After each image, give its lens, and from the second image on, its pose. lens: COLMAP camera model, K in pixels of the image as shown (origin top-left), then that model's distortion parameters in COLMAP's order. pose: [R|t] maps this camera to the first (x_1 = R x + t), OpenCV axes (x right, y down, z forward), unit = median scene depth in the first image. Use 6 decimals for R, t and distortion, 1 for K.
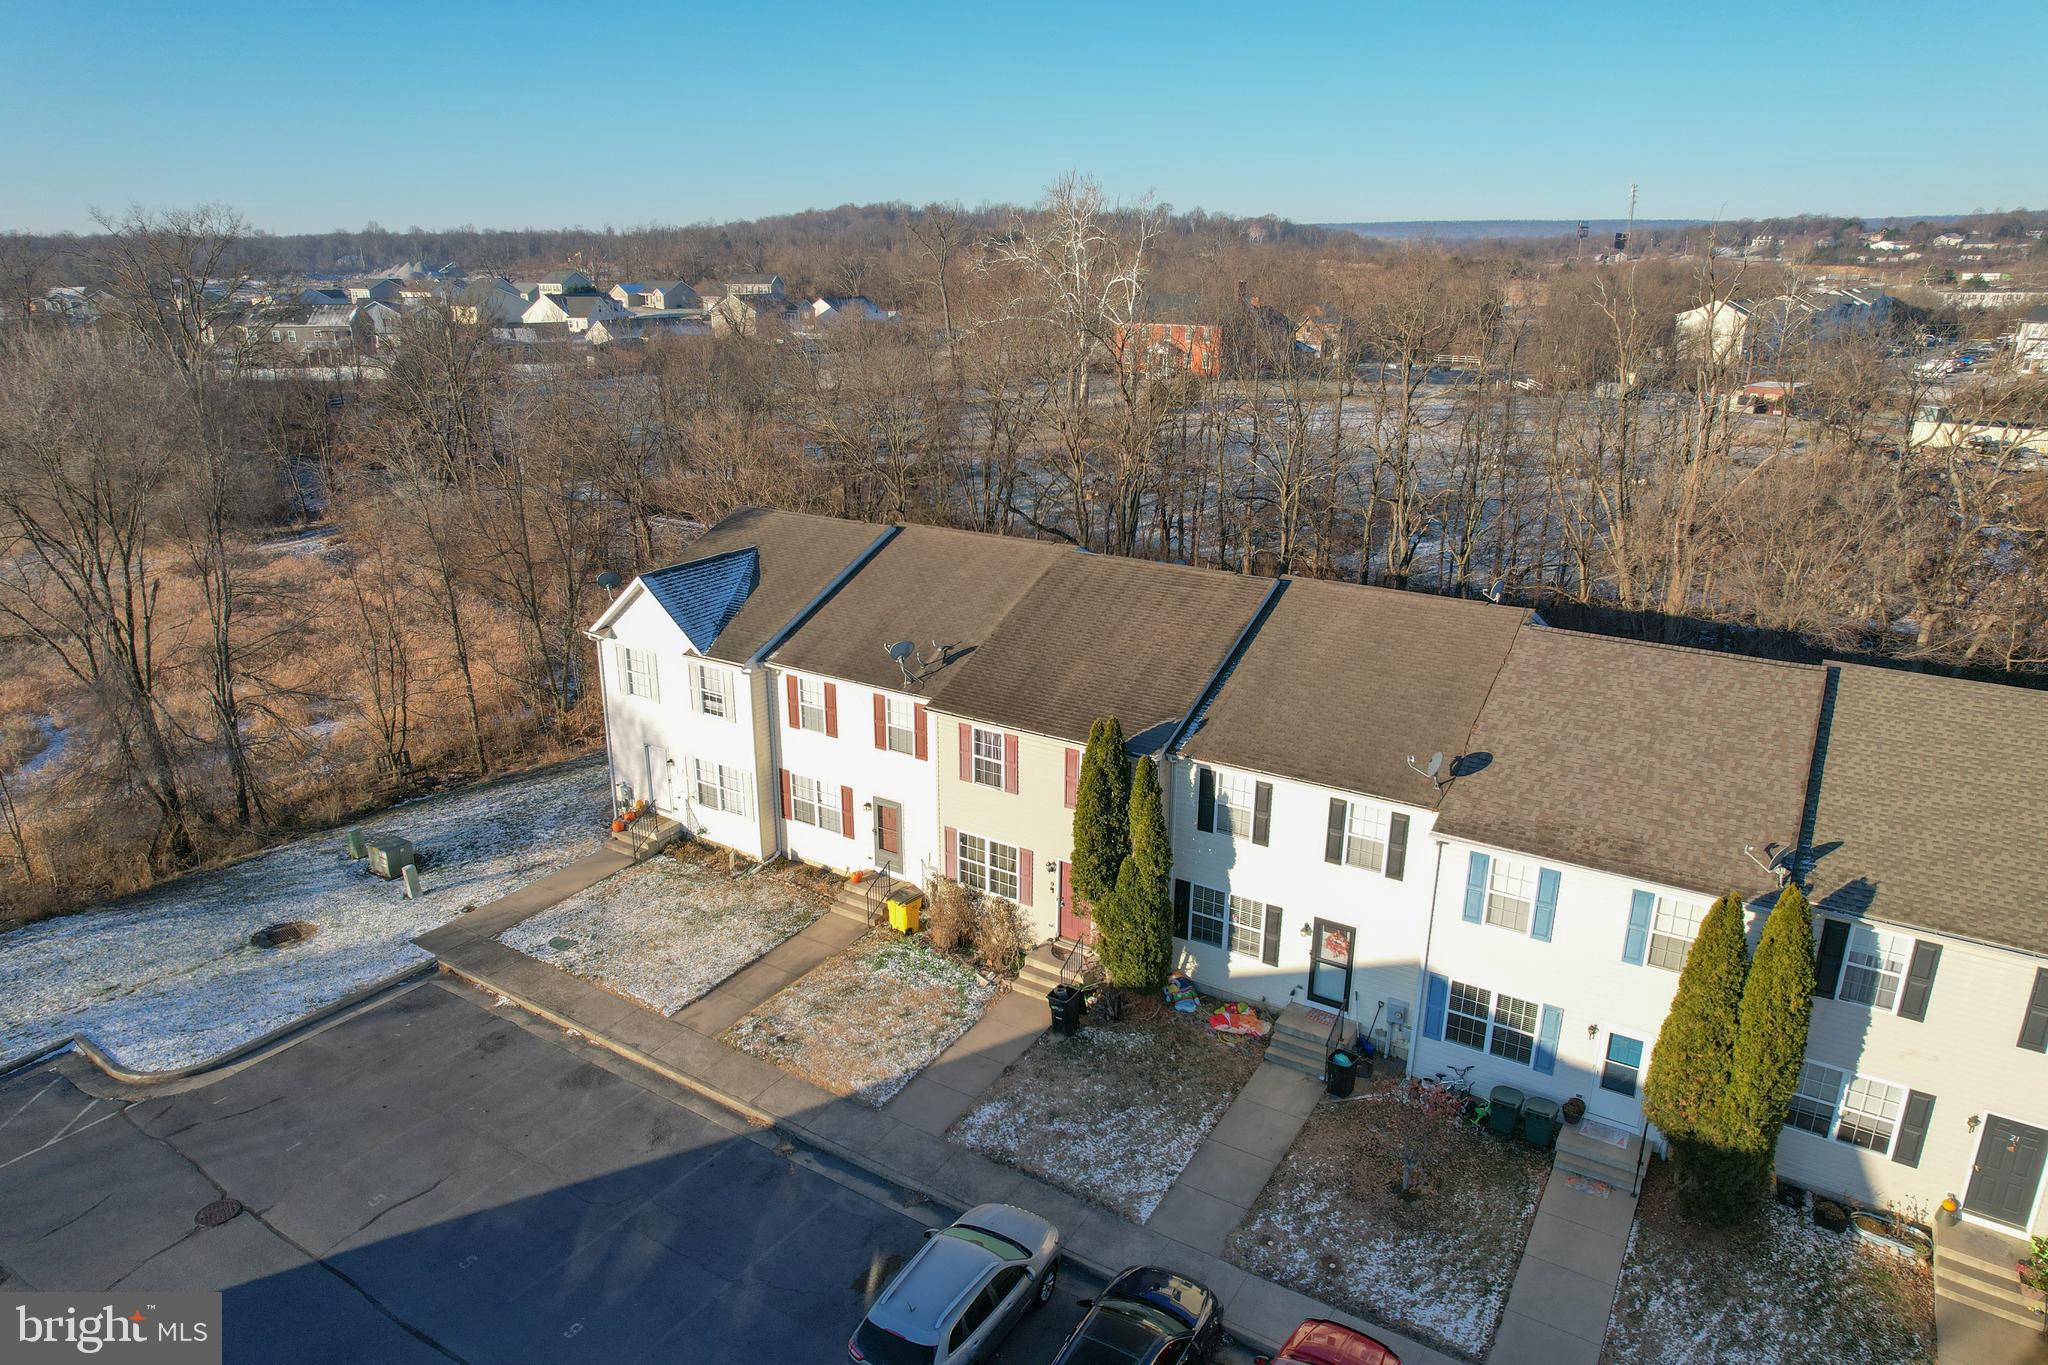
lens RADIAL K [[1310.4, 0, 1025.2], [0, 1310.4, 671.6], [0, 0, 1]] dist [-0.073853, 0.064320]
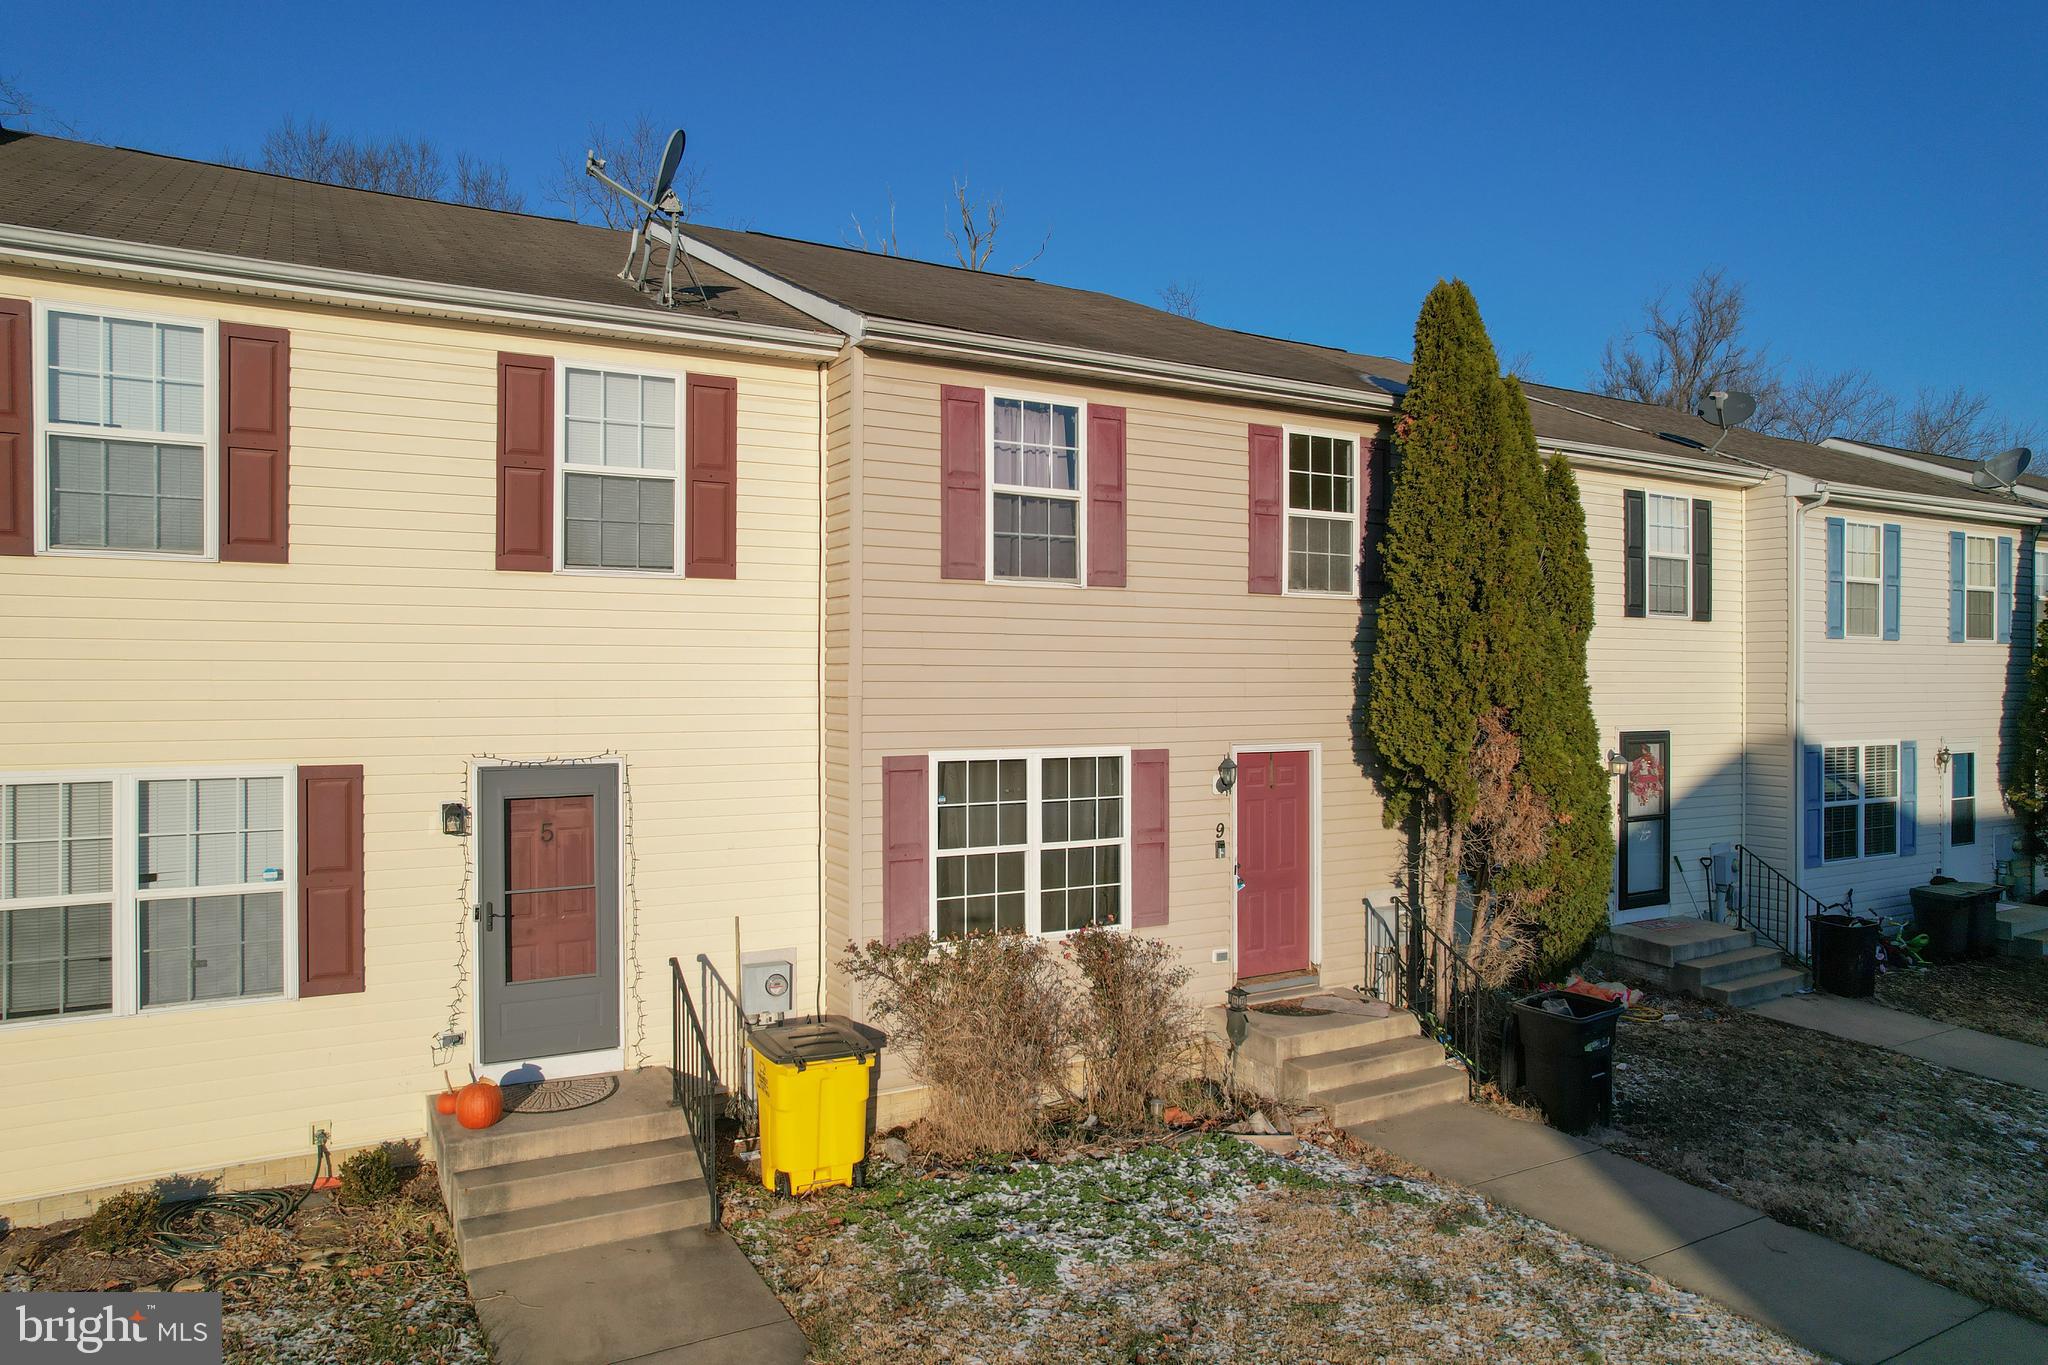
lens RADIAL K [[1310.4, 0, 1025.2], [0, 1310.4, 671.6], [0, 0, 1]] dist [-0.073853, 0.064320]
pose [[0.463664, -0.000642, 0.886011, -0.344287], [0.266915, 0.953645, -0.138990, 0.165371], [-0.844850, 0.300934, 0.442342, 0.921434]]
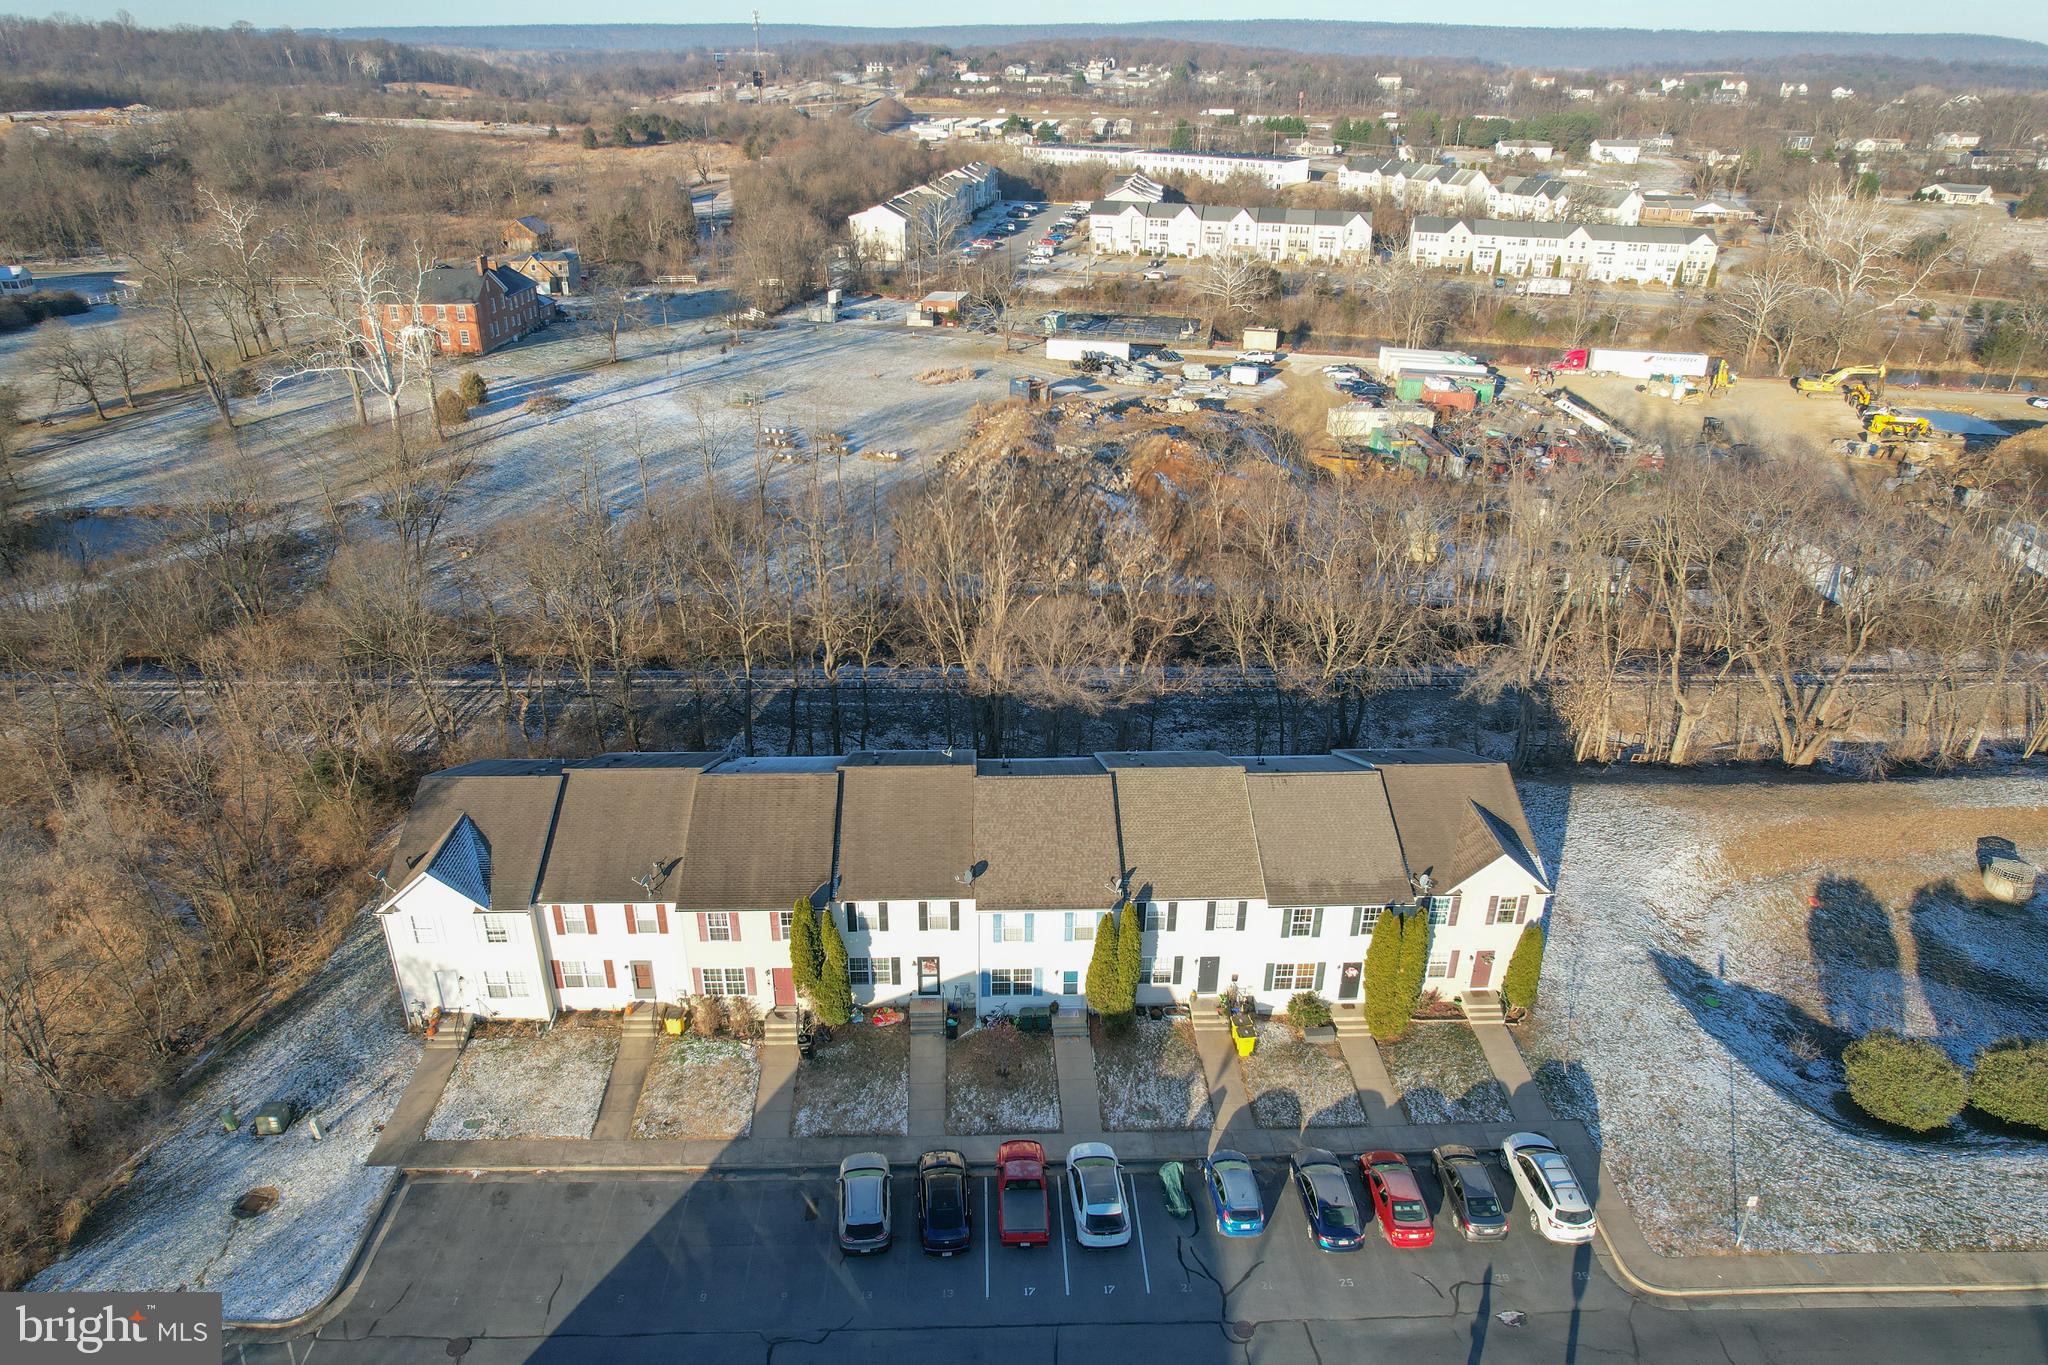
lens RADIAL K [[1310.4, 0, 1025.2], [0, 1310.4, 671.6], [0, 0, 1]] dist [-0.073853, 0.064320]
pose [[0.819855, -0.239247, 0.520190, -0.541990], [0.168329, 0.969082, 0.180404, -0.533806], [-0.547268, -0.060342, 0.834779, -0.678831]]
